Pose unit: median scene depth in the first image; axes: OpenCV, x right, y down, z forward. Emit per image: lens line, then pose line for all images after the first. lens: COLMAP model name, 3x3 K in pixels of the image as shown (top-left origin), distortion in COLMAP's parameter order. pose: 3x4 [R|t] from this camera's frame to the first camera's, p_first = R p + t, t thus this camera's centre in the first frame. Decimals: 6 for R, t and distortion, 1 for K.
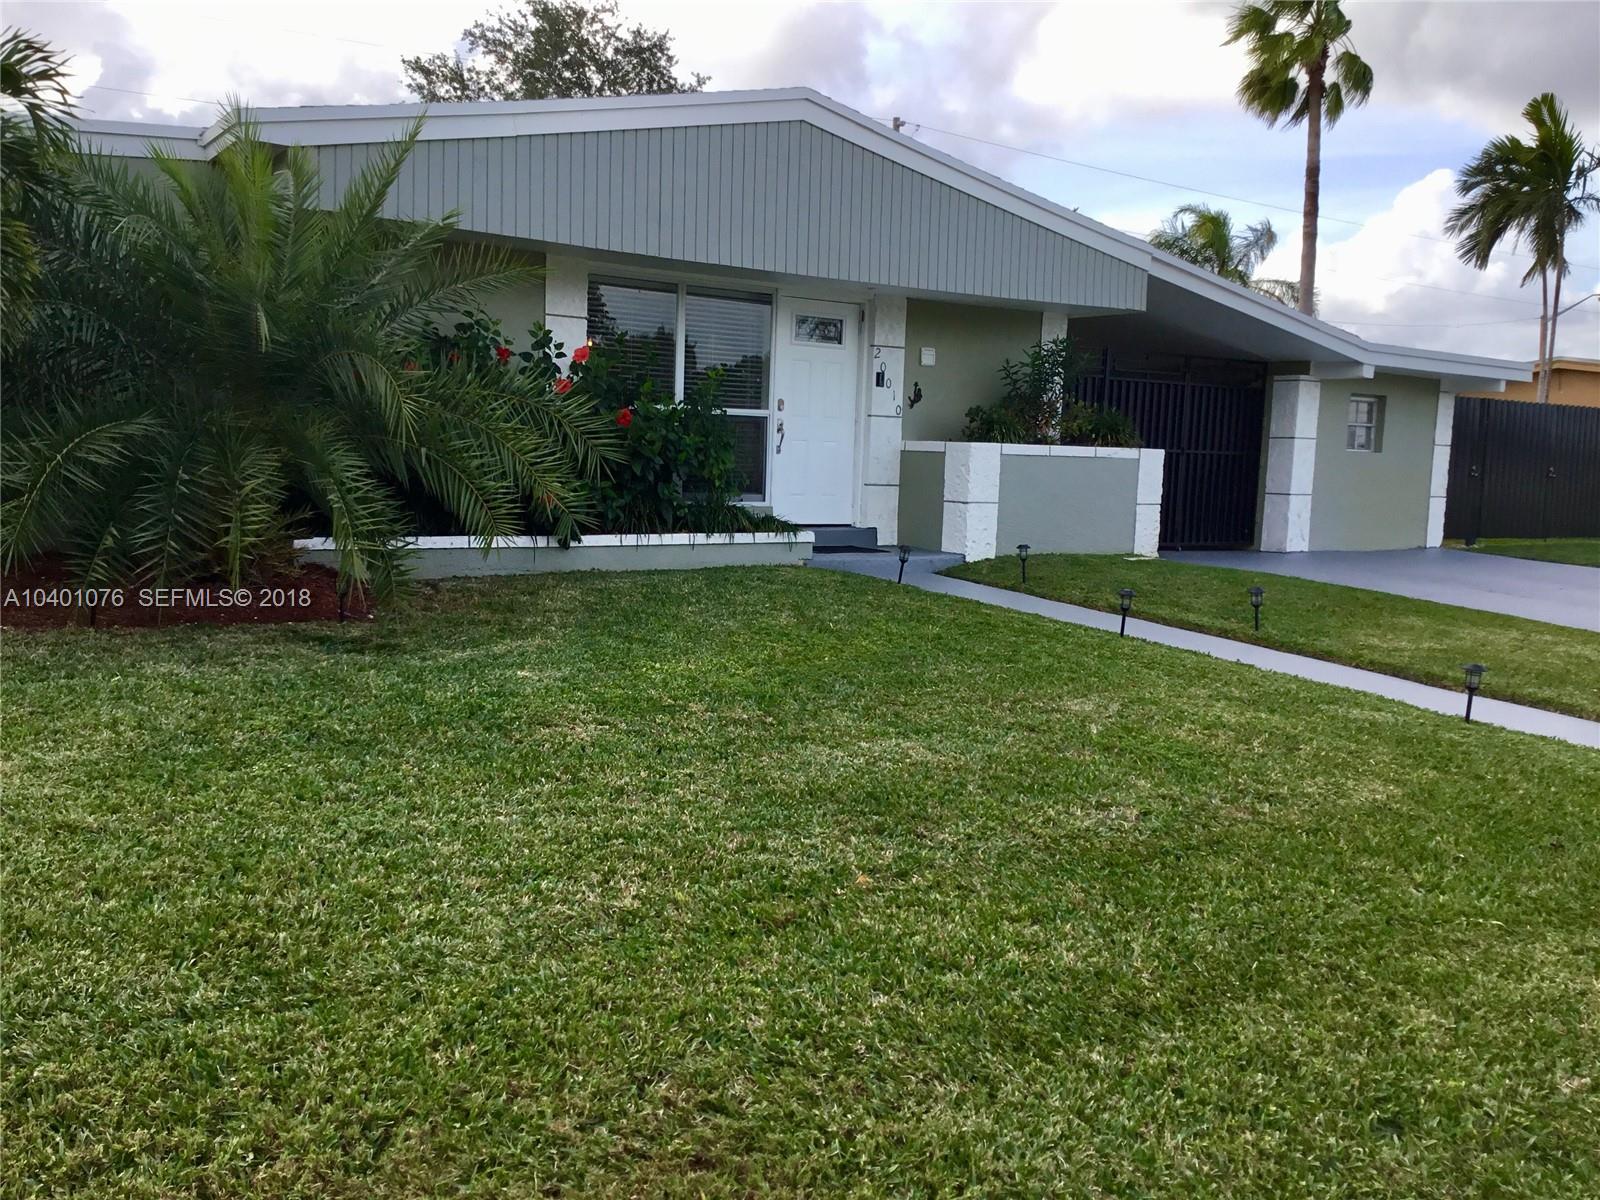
lens RADIAL K [[1531.9, 0, 799.4], [0, 1531.9, 609.8], [0, 0, 1]] dist [0.070925, 0.000000]
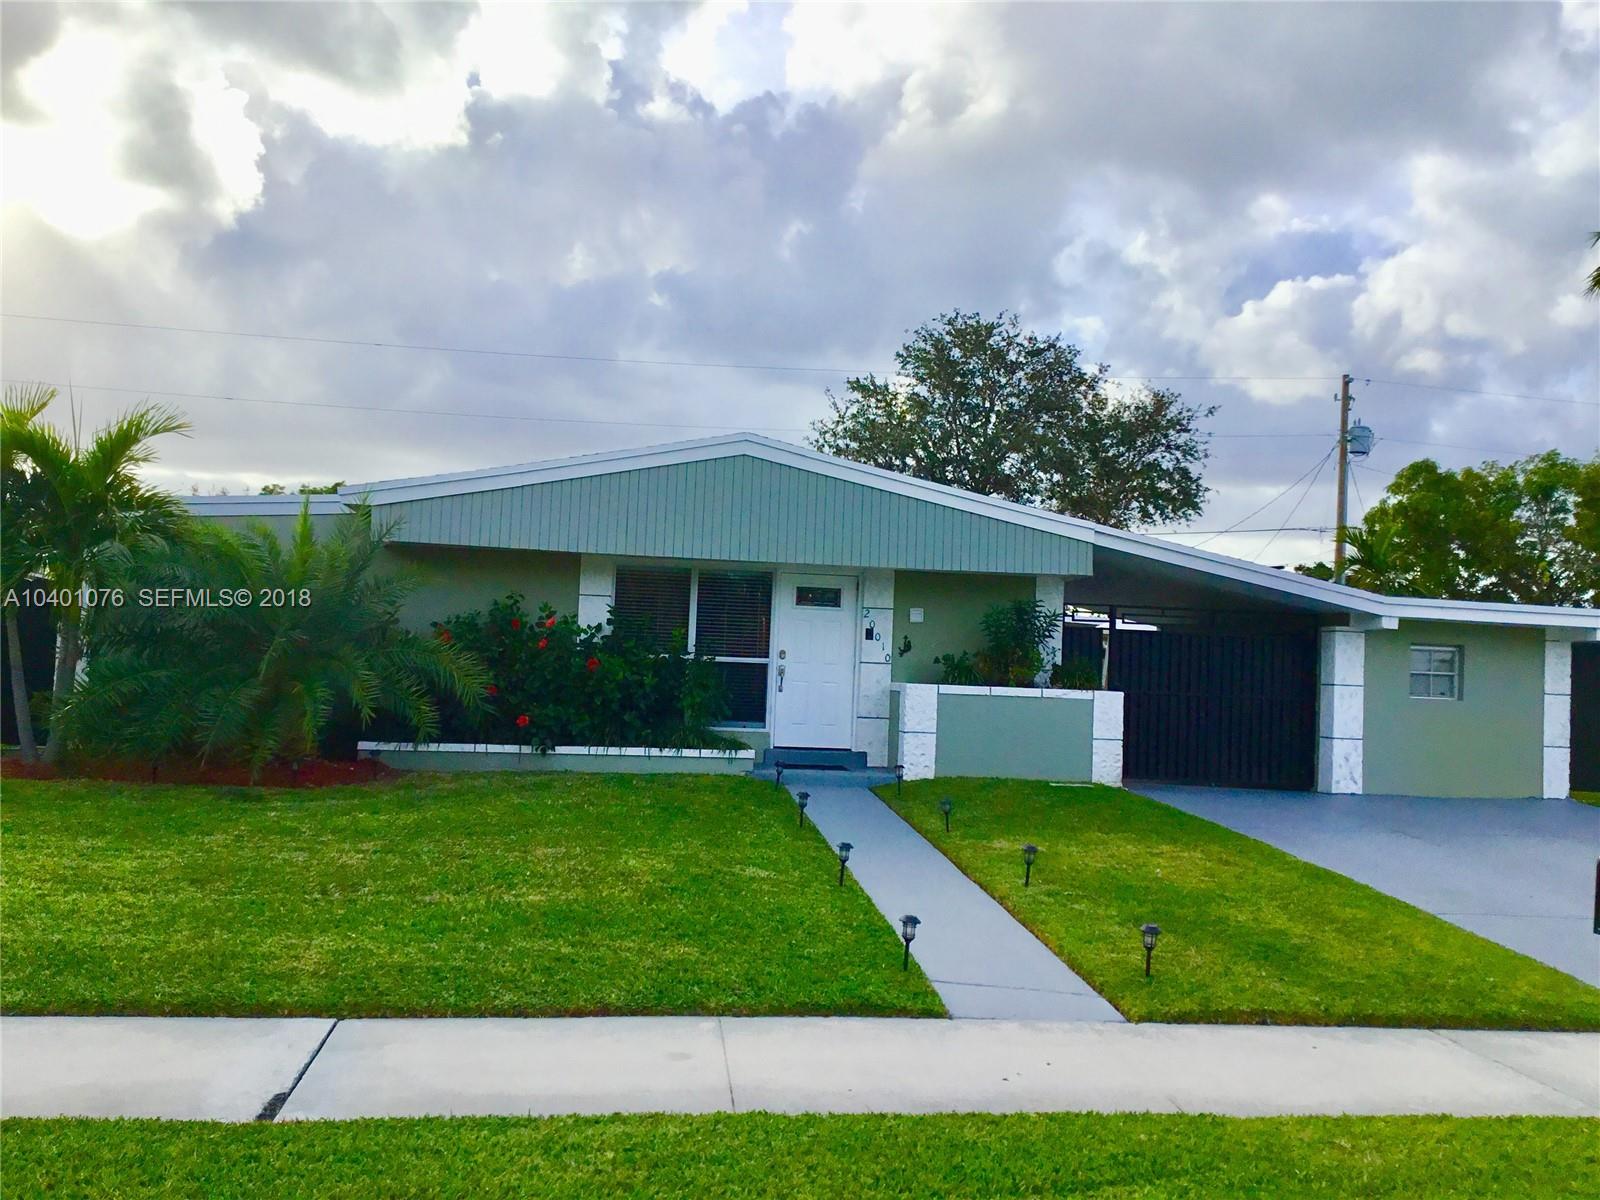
lens RADIAL K [[1531.9, 0, 802.0], [0, 1531.9, 592.0], [0, 0, 1]] dist [0.070925, 0.000000]
pose [[0.879402, -0.021617, -0.475590, 0.613442], [-0.058024, 0.986655, -0.152136, 0.012114], [0.472531, 0.161384, 0.866412, -0.135249]]
